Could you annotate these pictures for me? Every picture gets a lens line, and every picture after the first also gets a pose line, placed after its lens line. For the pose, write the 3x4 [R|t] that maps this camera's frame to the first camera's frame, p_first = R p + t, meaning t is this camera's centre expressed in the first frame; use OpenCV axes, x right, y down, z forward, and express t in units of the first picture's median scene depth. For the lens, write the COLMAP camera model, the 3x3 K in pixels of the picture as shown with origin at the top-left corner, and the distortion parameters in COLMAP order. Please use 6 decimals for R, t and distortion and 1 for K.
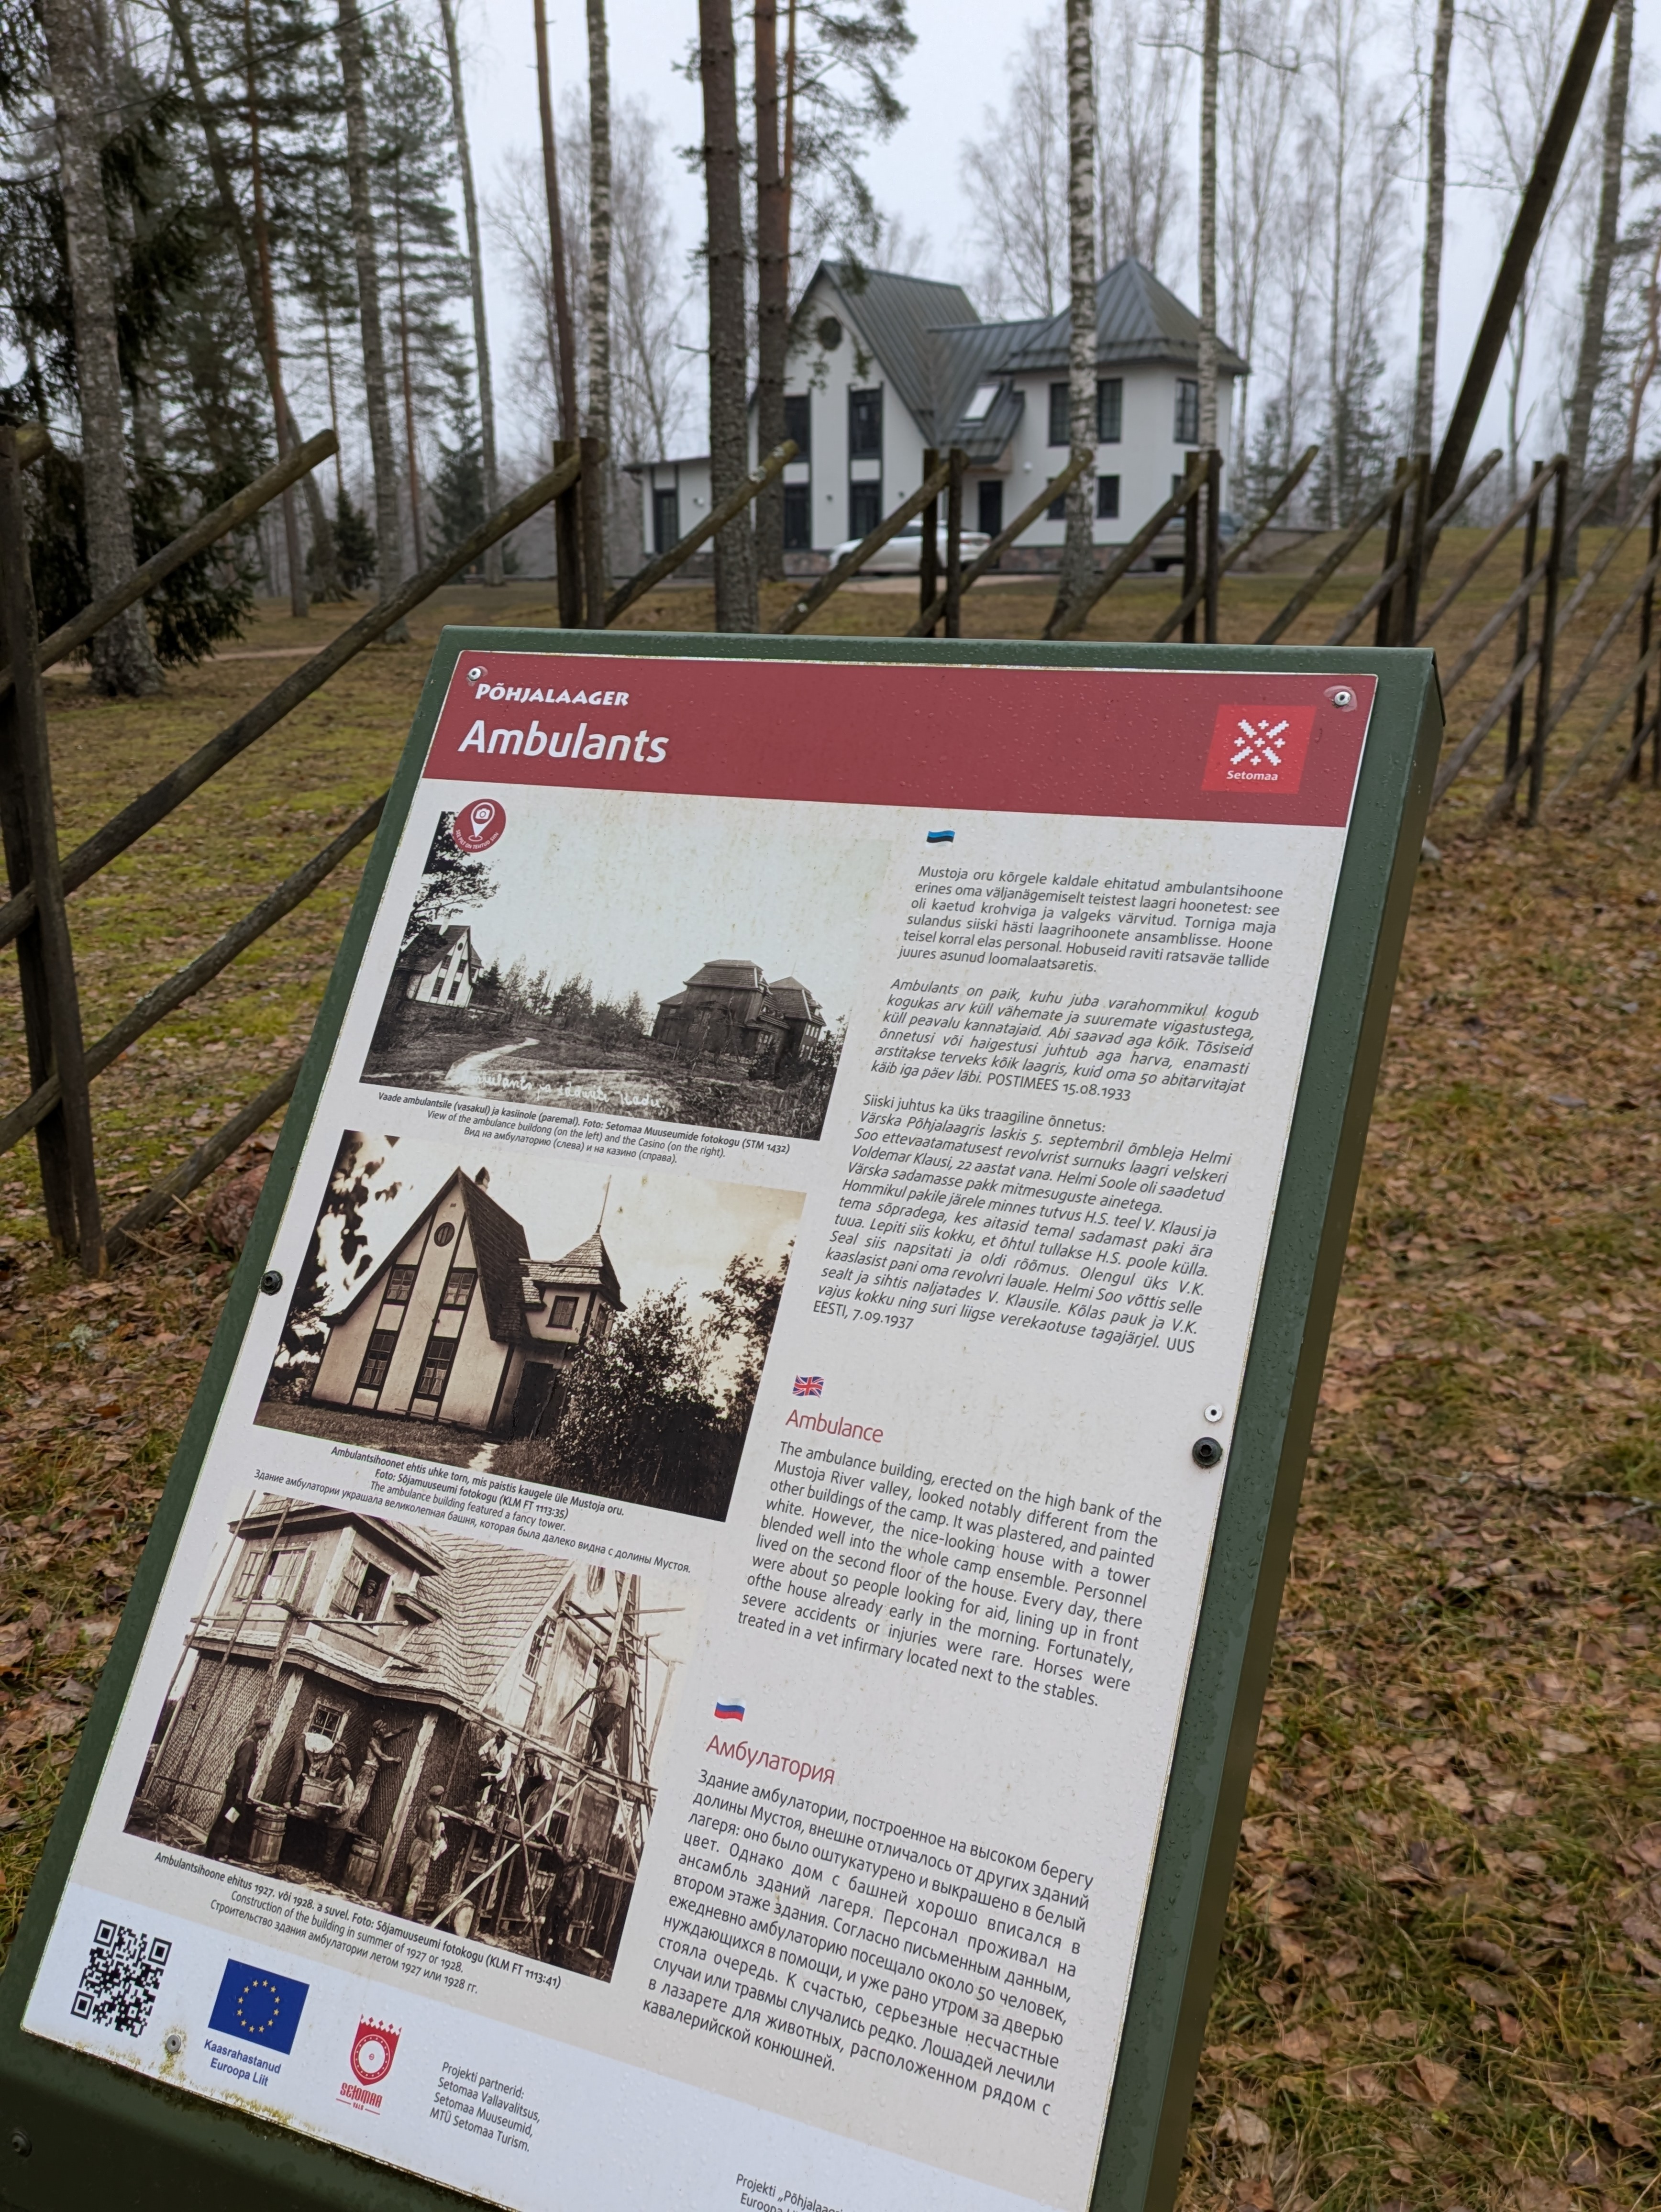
lens RADIAL K [[1680.7, 0, 830.5], [0, 1680.7, 1106.0], [0, 0, 1]] dist [0.079508, -0.092659]
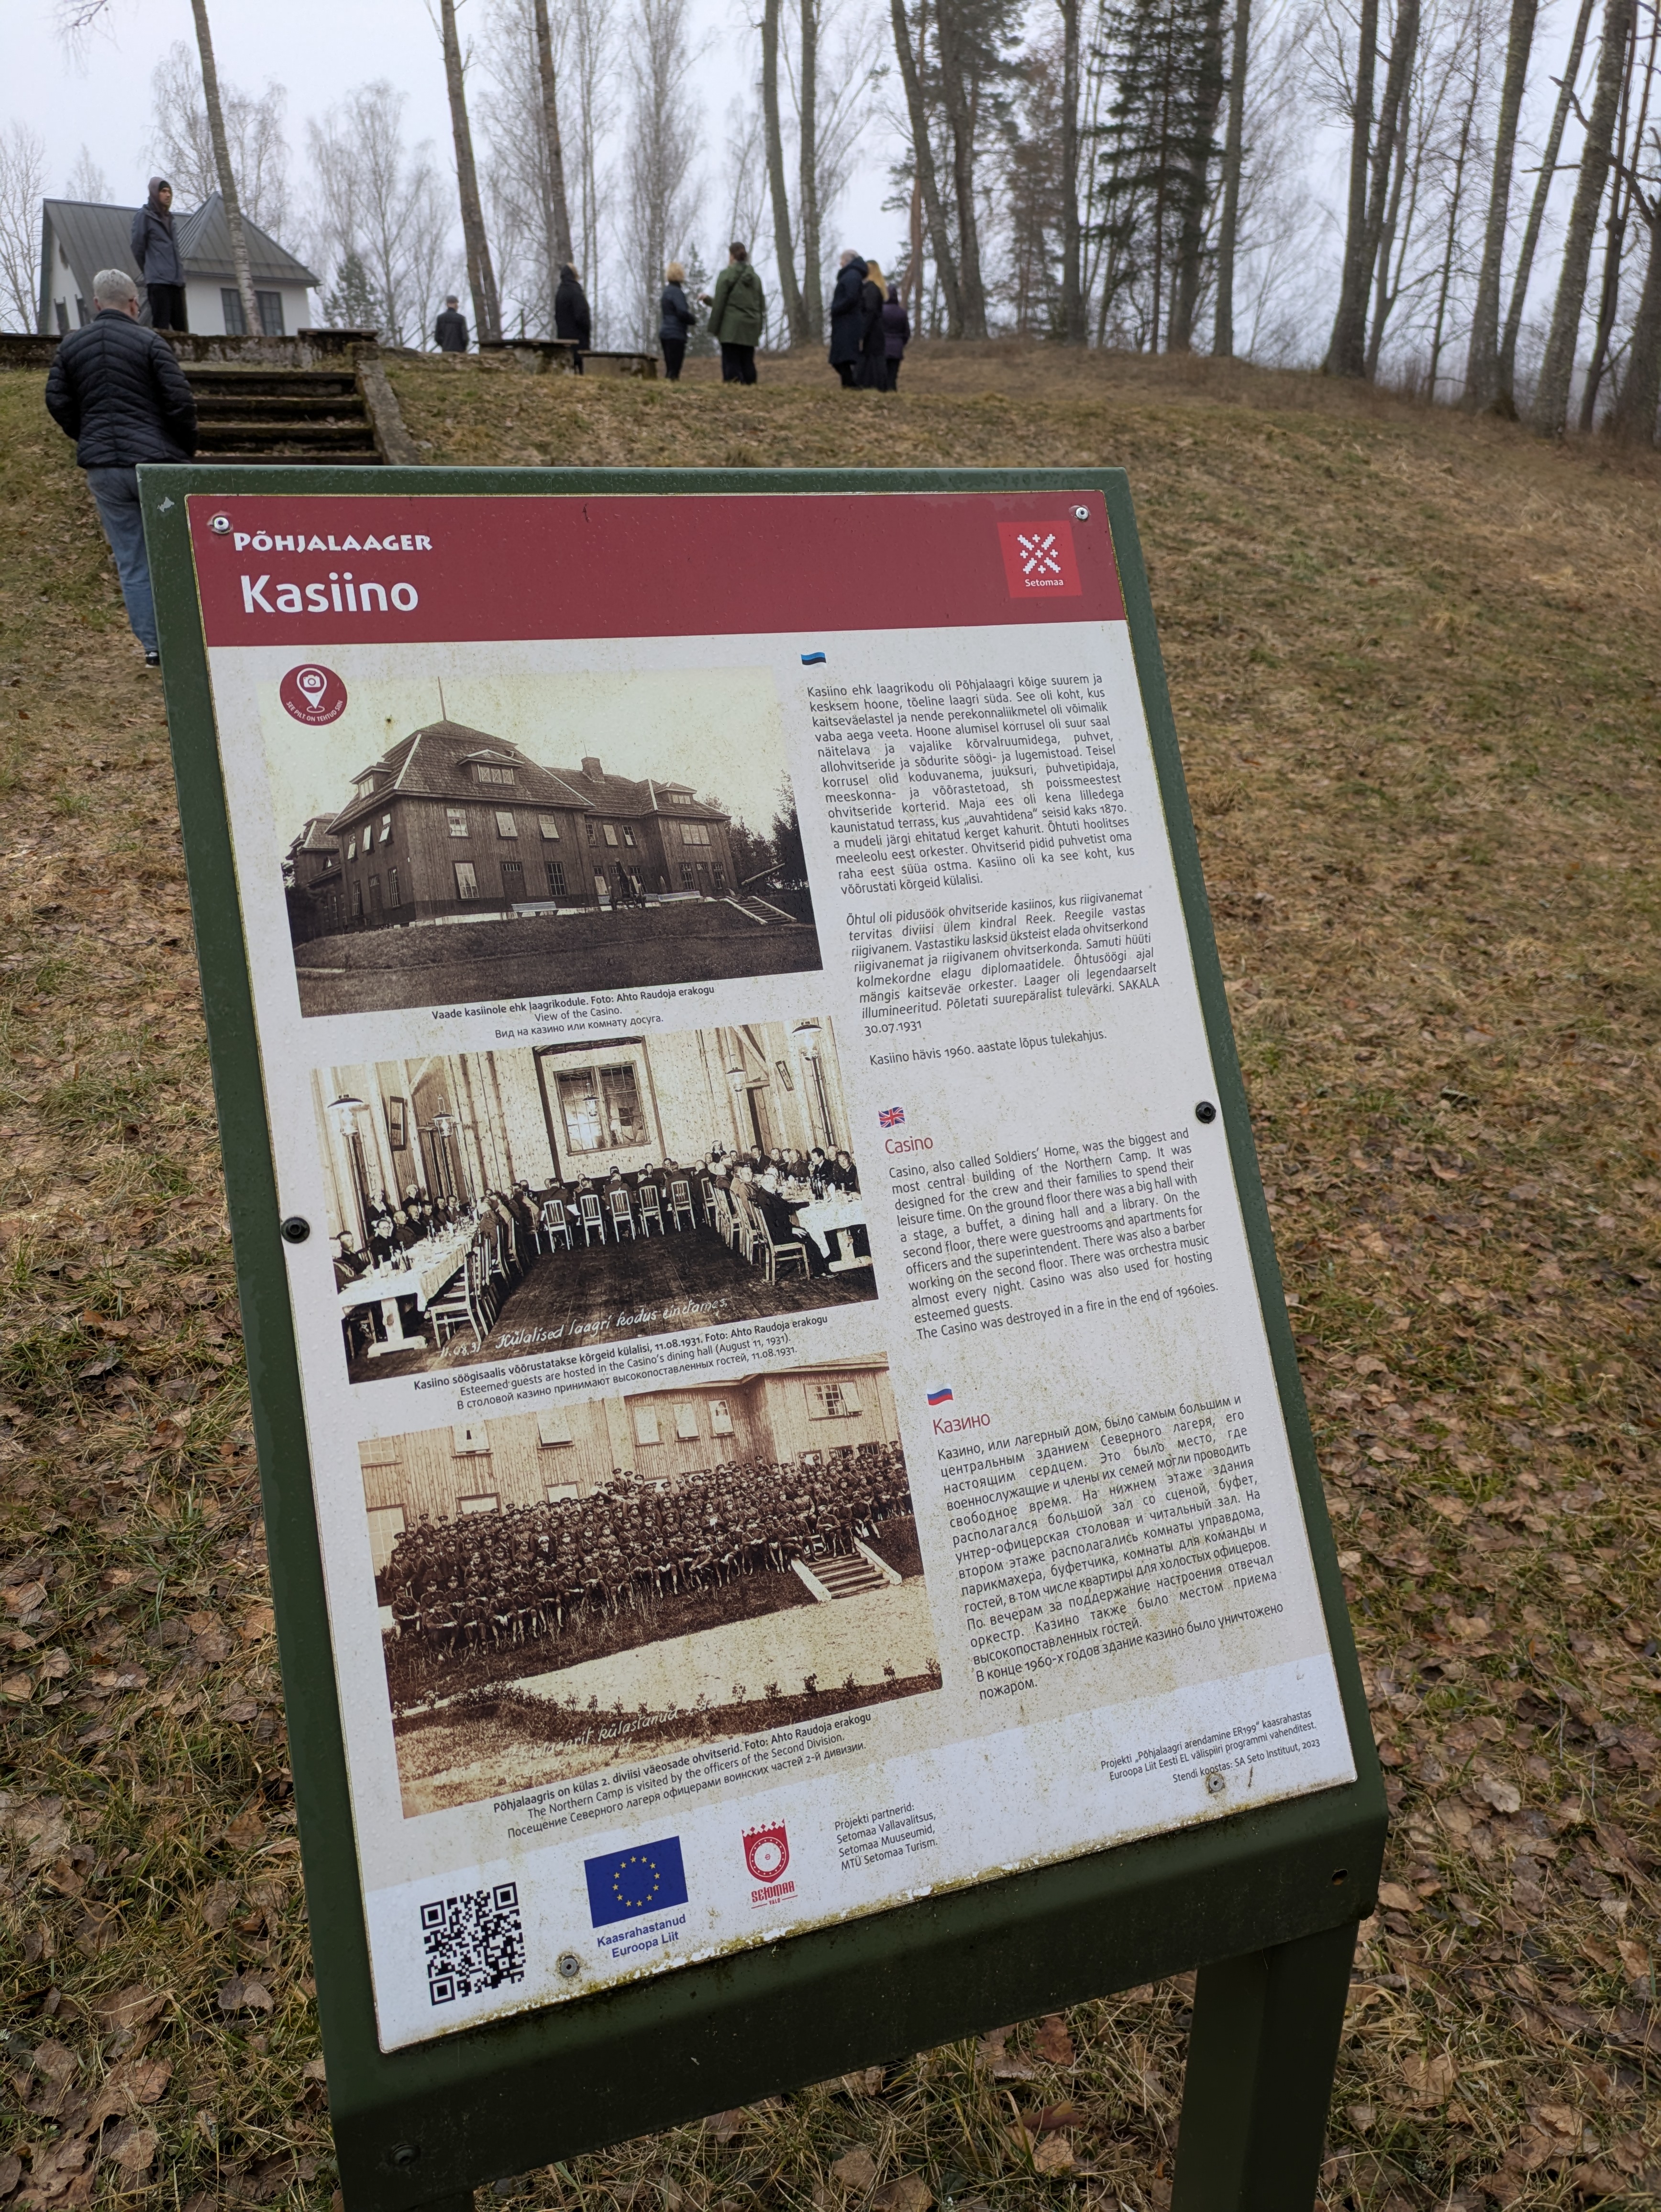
lens RADIAL K [[1680.7, 0, 830.5], [0, 1680.7, 1106.0], [0, 0, 1]] dist [0.079508, -0.092659]
pose [[0.775285, -0.244295, 0.582454, -0.660977], [0.182900, 0.969495, 0.163178, -0.058068], [-0.604549, -0.019978, 0.796317, 0.123189]]
